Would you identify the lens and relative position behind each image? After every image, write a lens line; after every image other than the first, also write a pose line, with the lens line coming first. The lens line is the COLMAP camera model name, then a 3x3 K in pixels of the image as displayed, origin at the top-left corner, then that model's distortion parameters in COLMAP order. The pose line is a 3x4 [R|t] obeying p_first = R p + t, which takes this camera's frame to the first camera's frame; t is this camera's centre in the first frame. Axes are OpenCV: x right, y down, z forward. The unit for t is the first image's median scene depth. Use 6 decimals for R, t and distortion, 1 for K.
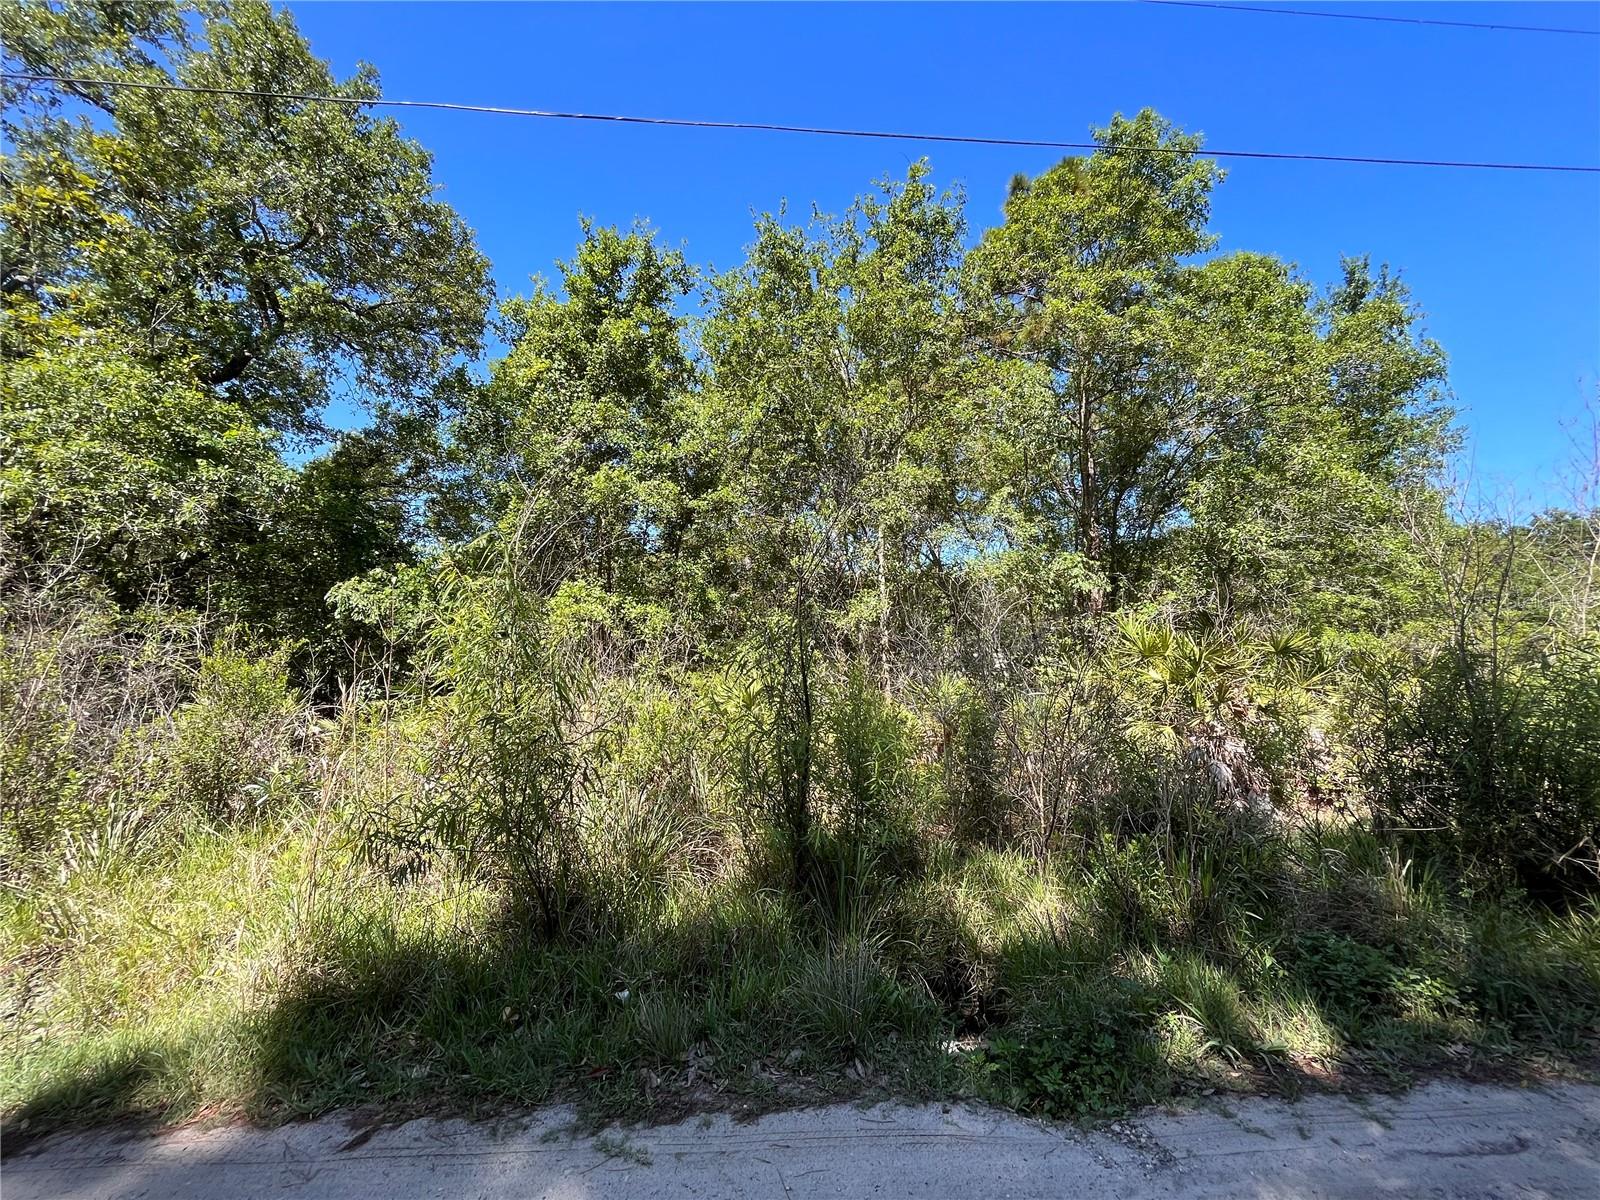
lens RADIAL K [[642.2, 0, 796.0], [0, 642.2, 603.7], [0, 0, 1]] dist [-0.004758, 0.000161]
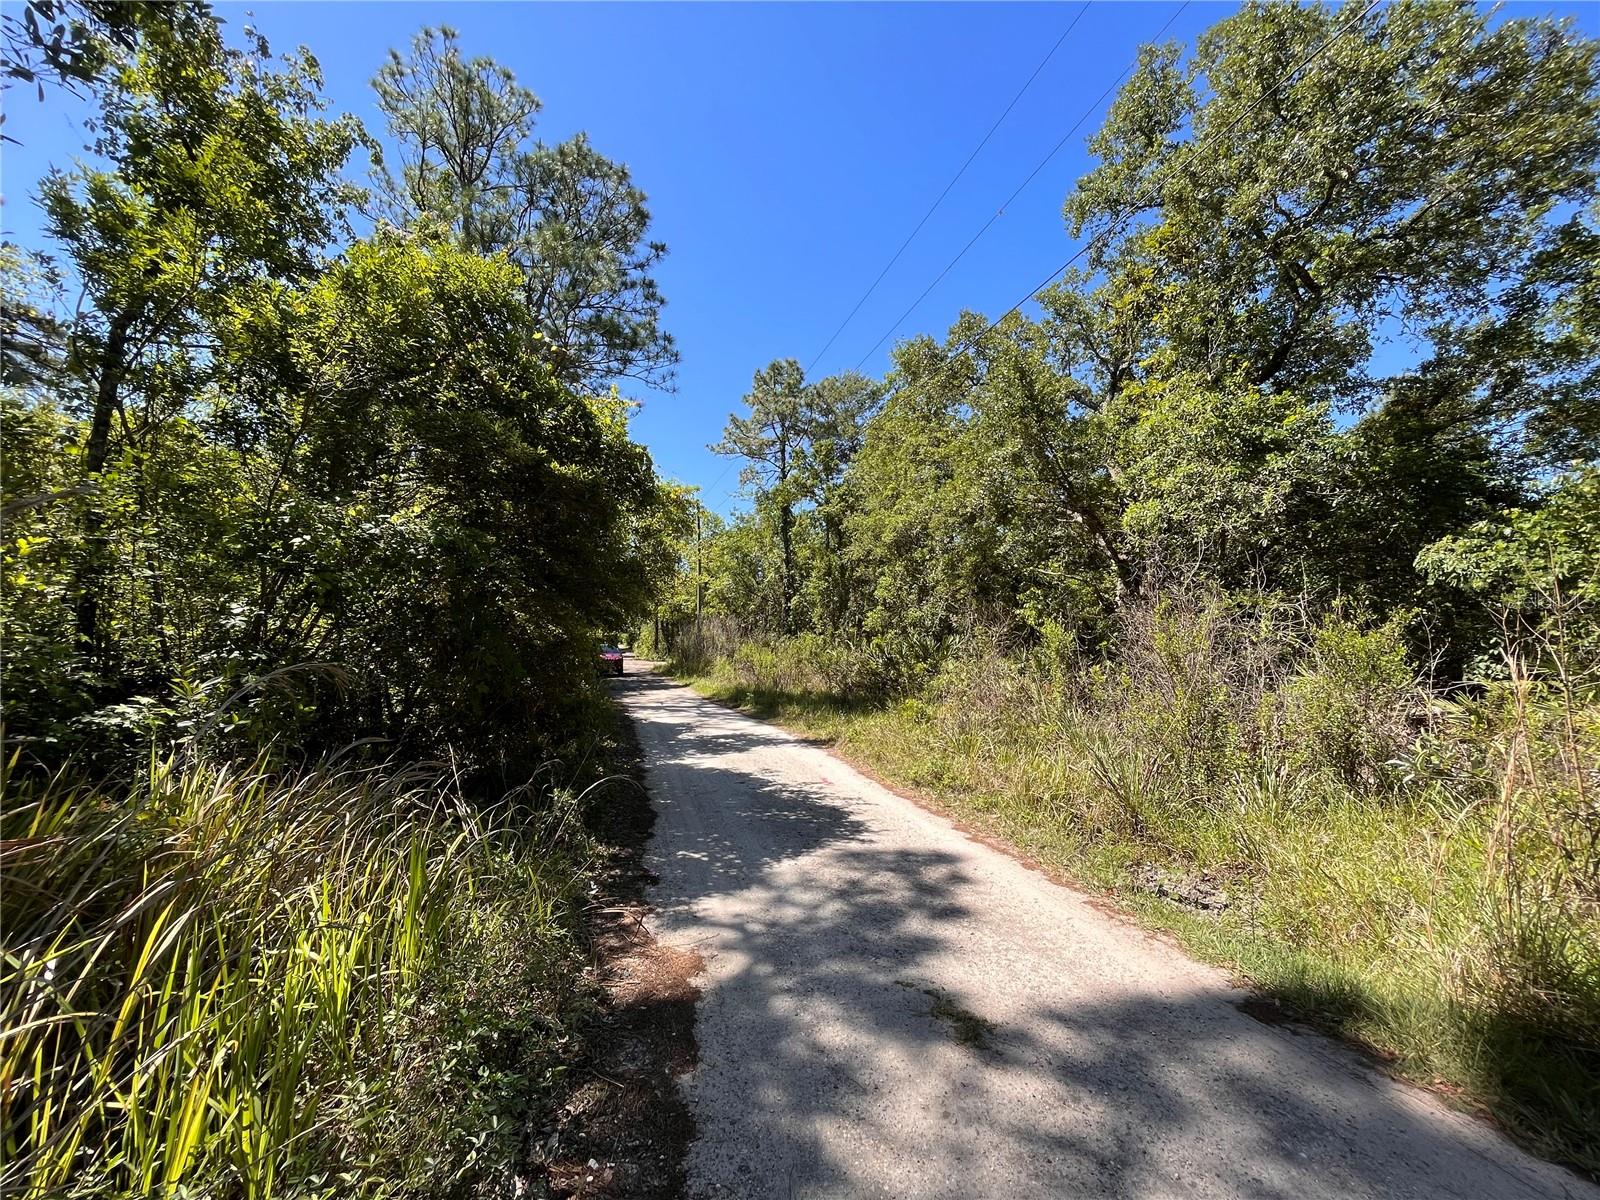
lens RADIAL K [[642.2, 0, 796.7], [0, 642.2, 605.4], [0, 0, 1]] dist [-0.004758, 0.000161]
pose [[0.188297, -0.069418, -0.979656, -0.026200], [0.106212, 0.993088, -0.049956, 0.001634], [0.976352, -0.094644, 0.194369, -0.022444]]
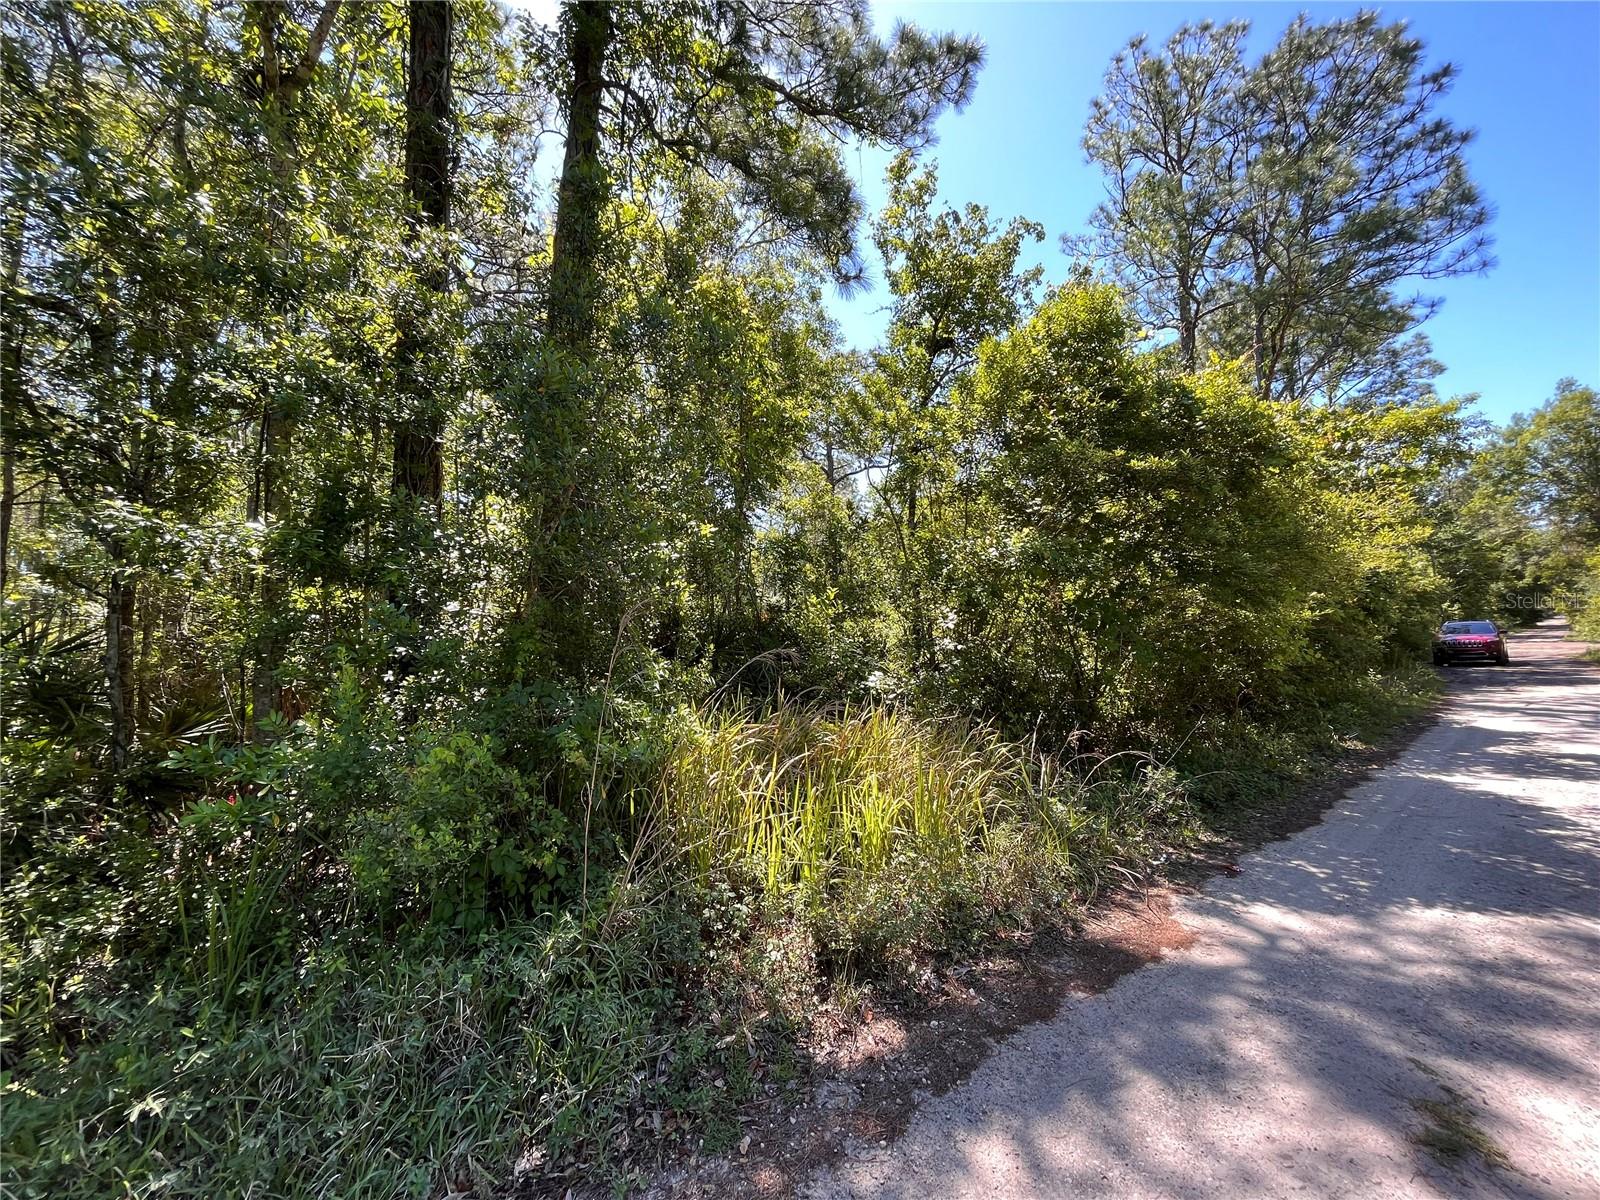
lens RADIAL K [[642.2, 0, 798.6], [0, 642.2, 599.3], [0, 0, 1]] dist [-0.004758, 0.000161]
pose [[-0.815766, -0.023797, -0.577892, -0.007124], [0.090563, 0.981573, -0.168261, 0.025493], [0.571247, -0.189597, -0.798580, 0.170968]]
